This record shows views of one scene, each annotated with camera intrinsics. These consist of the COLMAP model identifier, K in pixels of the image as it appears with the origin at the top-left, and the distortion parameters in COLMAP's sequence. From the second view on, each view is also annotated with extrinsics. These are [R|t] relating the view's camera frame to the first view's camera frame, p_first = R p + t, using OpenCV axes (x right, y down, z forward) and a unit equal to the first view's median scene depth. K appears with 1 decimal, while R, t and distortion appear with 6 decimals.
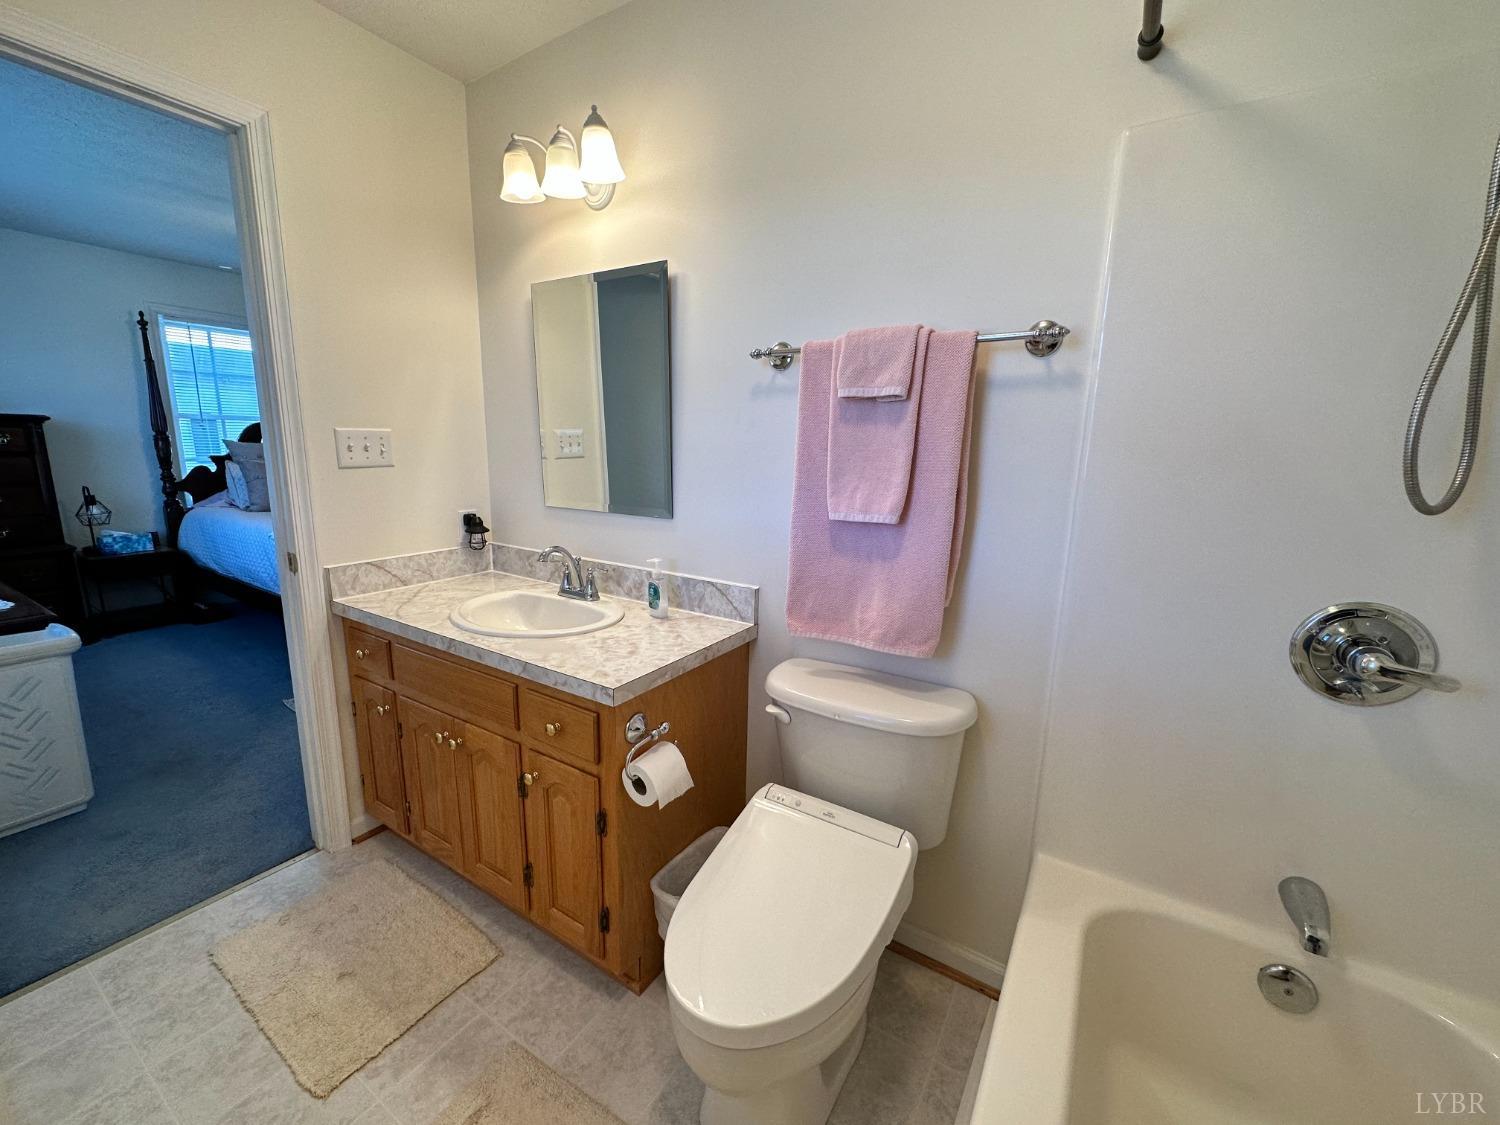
lens RADIAL K [[603.1, 0, 746.0], [0, 603.1, 564.7], [0, 0, 1]] dist [-0.001490, 0.000392]
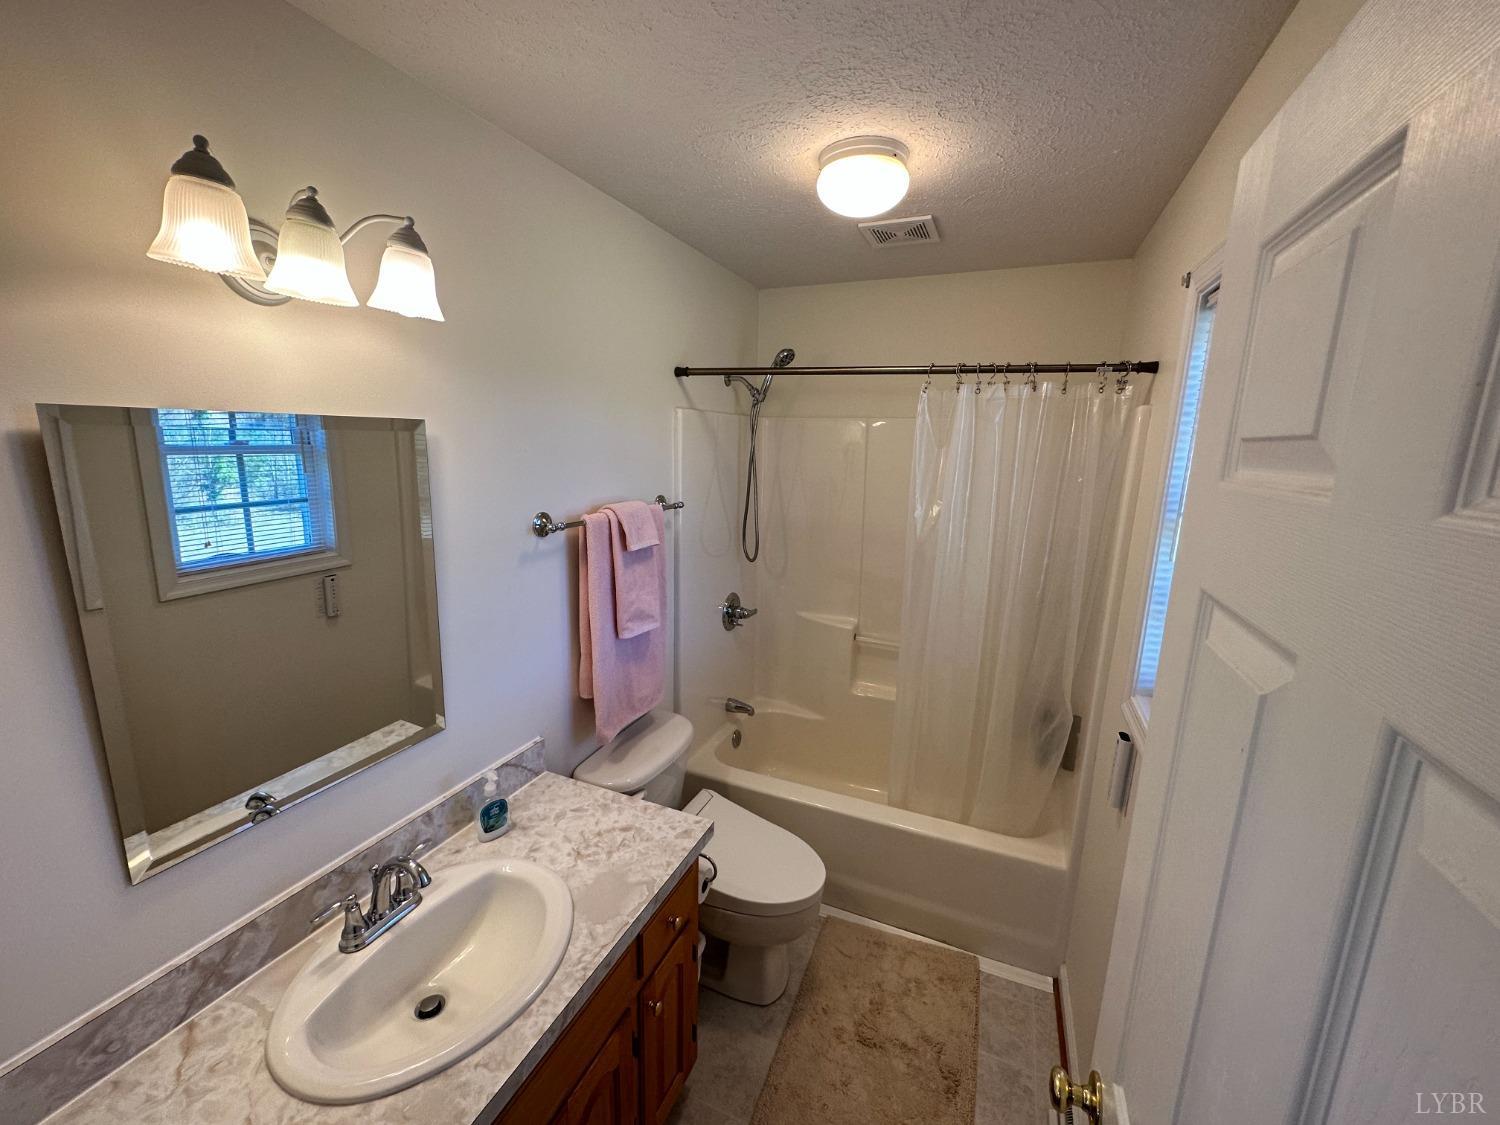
lens RADIAL K [[603.1, 0, 755.9], [0, 603.1, 564.4], [0, 0, 1]] dist [-0.001490, 0.000392]
pose [[-0.163434, -0.224558, 0.960657, -1.039390], [0.167363, 0.953325, 0.251318, -0.475324], [-0.972255, 0.201852, -0.118223, 0.753496]]
